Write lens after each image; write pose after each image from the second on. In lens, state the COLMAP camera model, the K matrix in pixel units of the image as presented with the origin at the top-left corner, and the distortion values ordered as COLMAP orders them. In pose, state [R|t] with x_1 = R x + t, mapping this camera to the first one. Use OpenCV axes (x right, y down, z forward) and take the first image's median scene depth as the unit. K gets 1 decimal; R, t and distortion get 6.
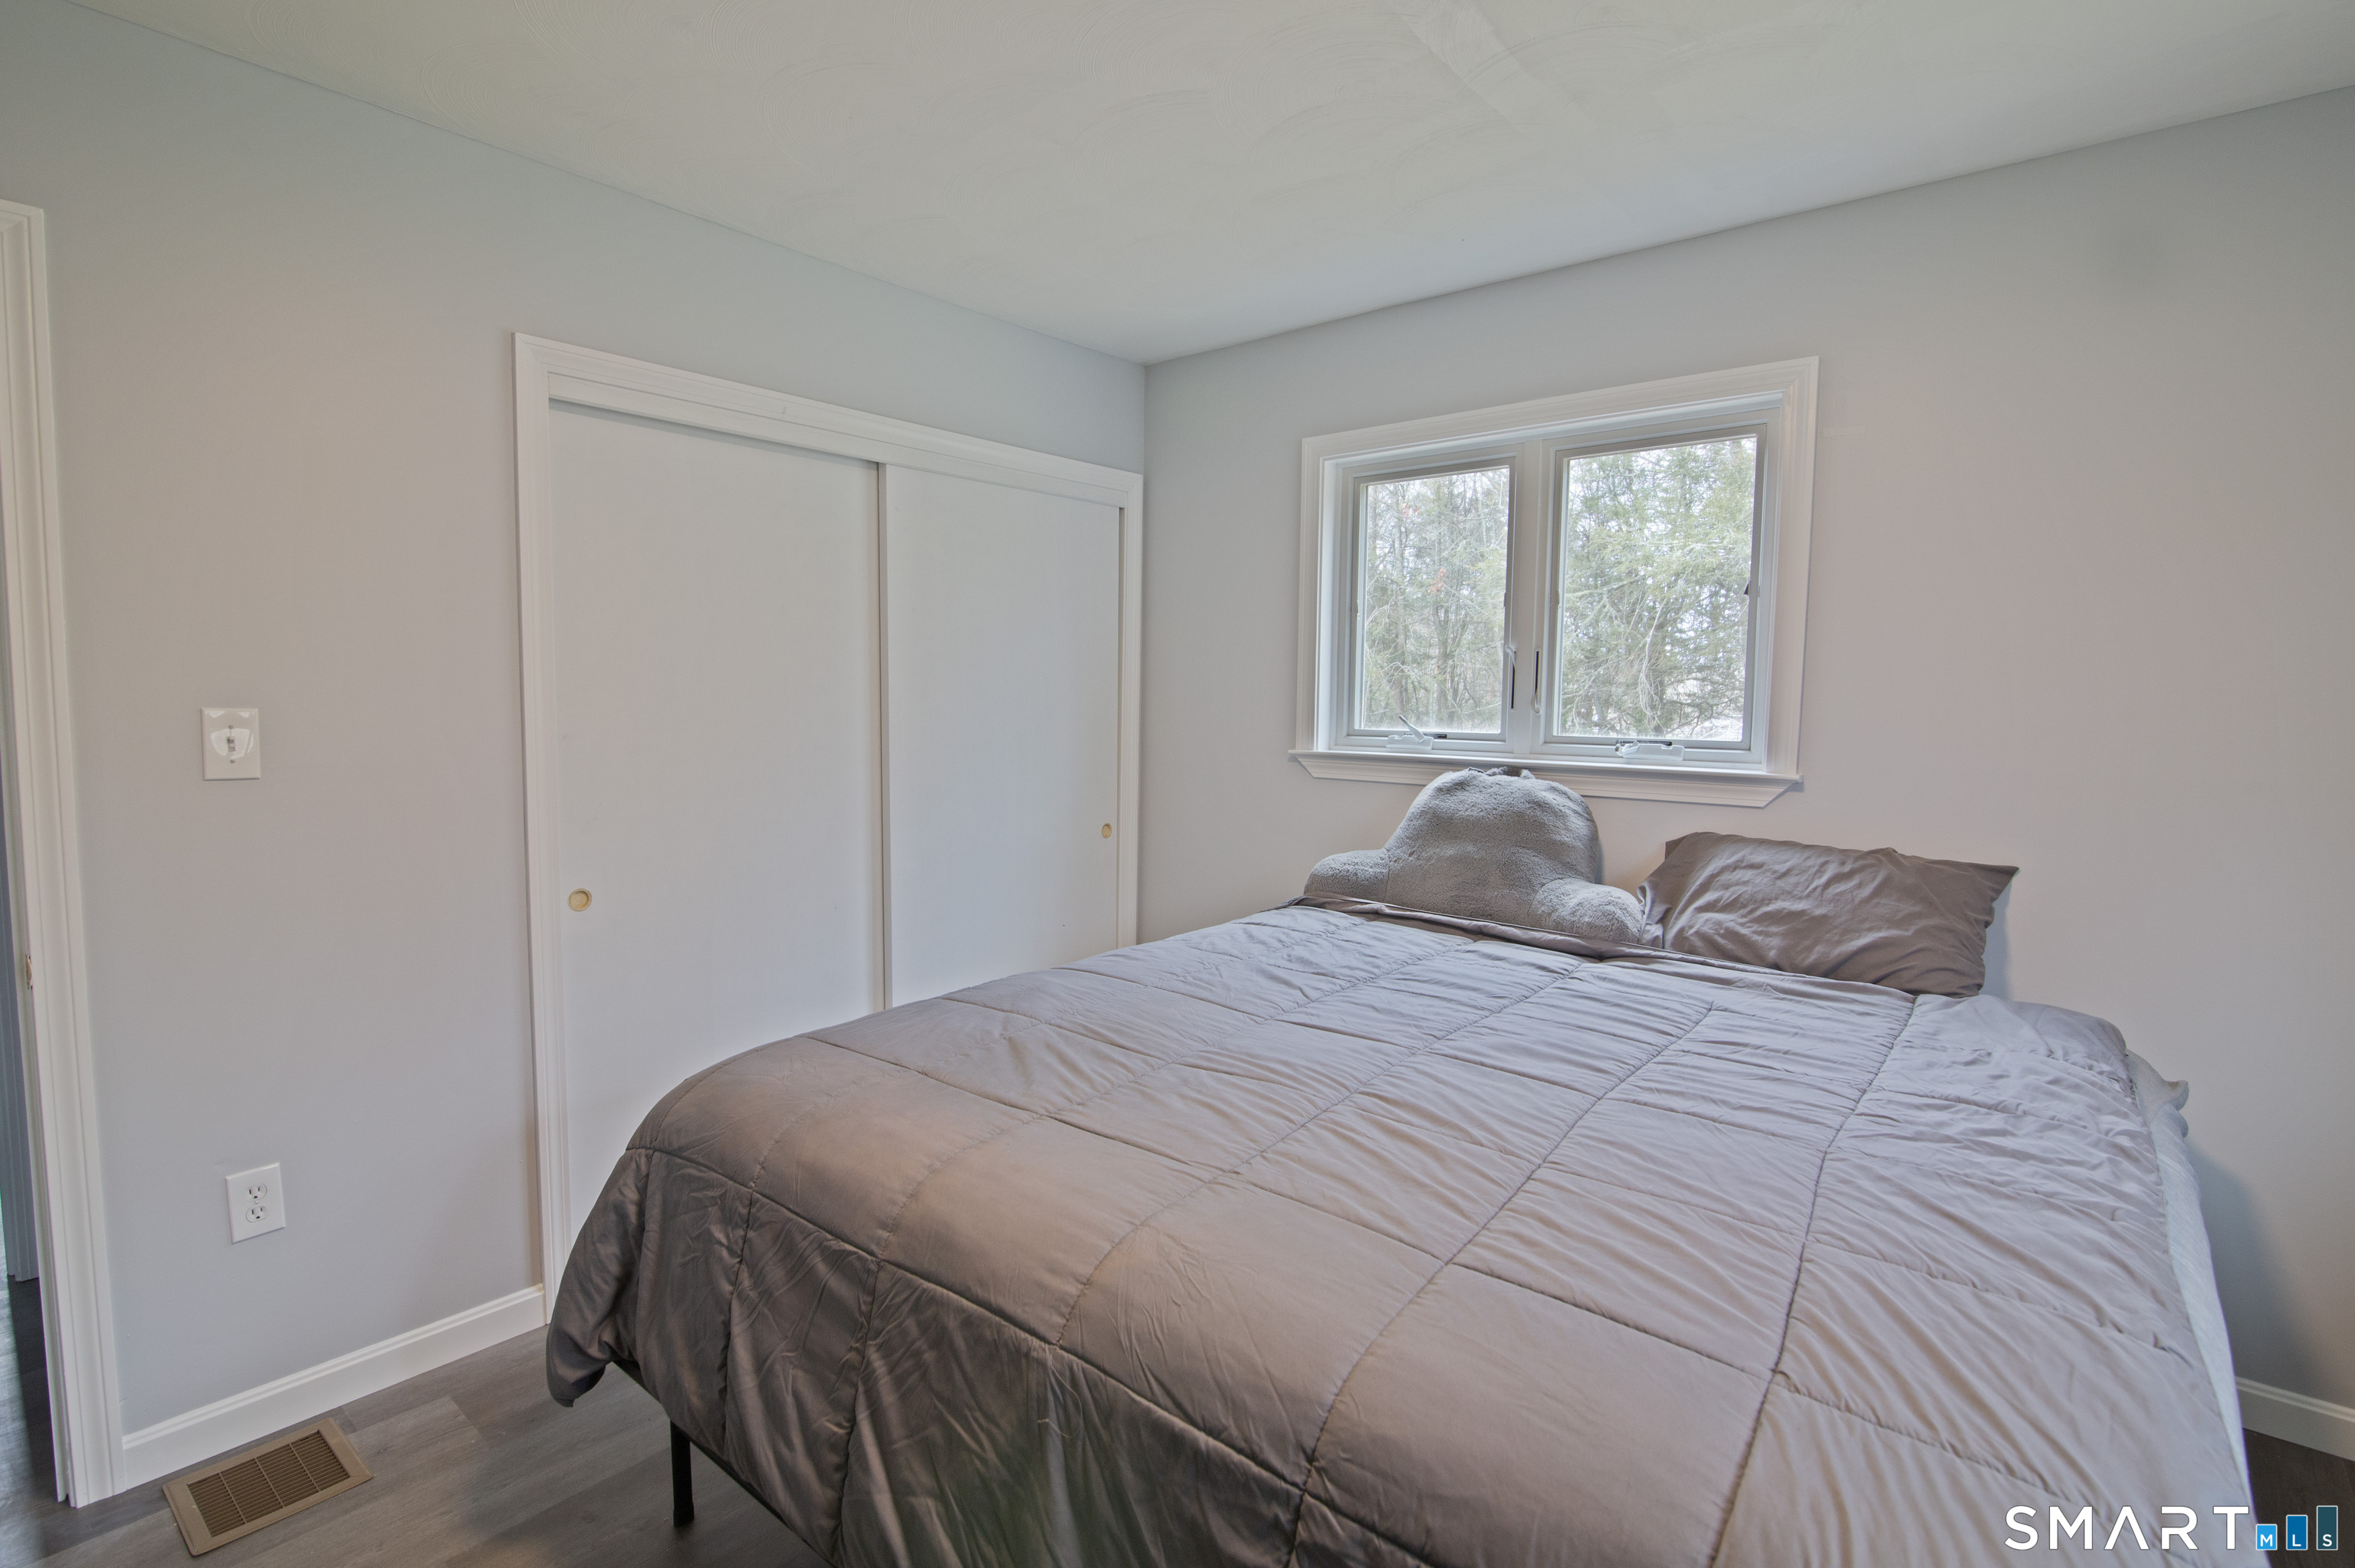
lens RADIAL K [[1127.3, 0, 1177.5], [0, 1127.3, 784.0], [0, 0, 1]] dist [0.000703, 0.000426]
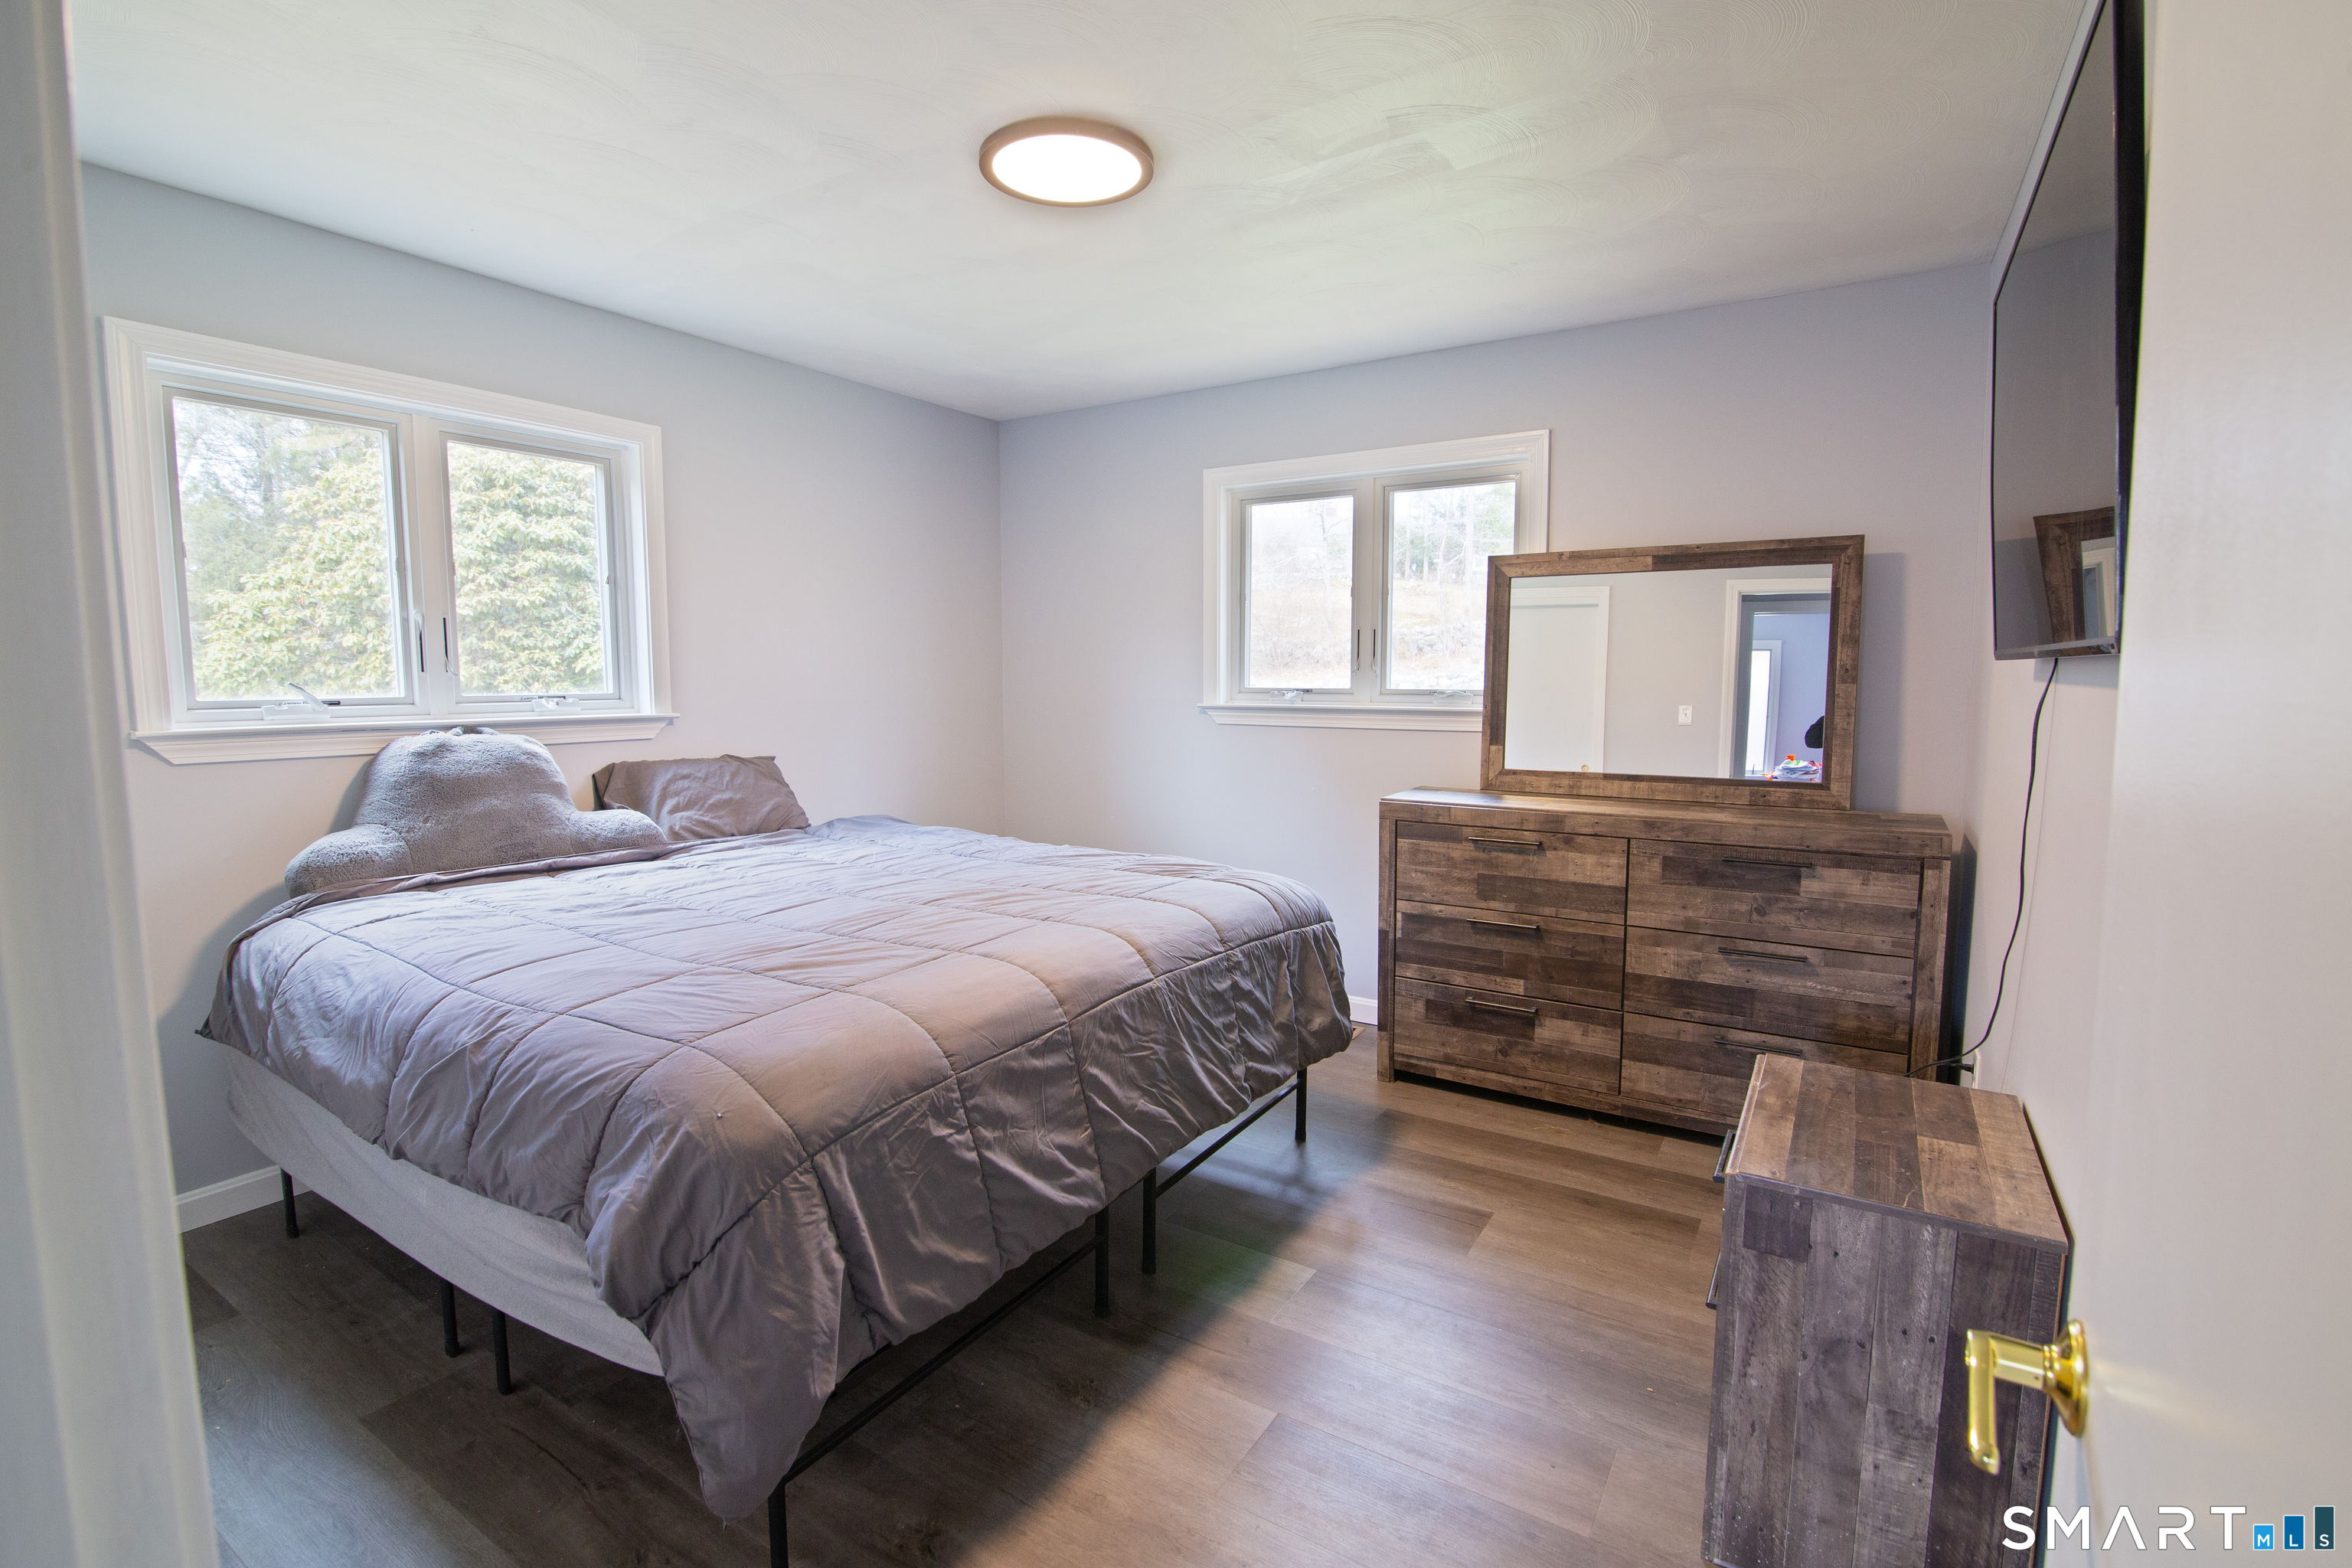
lens RADIAL K [[1073.9, 0, 1169.2], [0, 1073.9, 775.4], [0, 0, 1]] dist [-0.023120, 0.002532]
pose [[-0.137463, -0.103612, 0.985073, -0.929628], [0.077201, 0.990368, 0.114942, -0.038975], [-0.987494, 0.091849, -0.128140, 0.560078]]
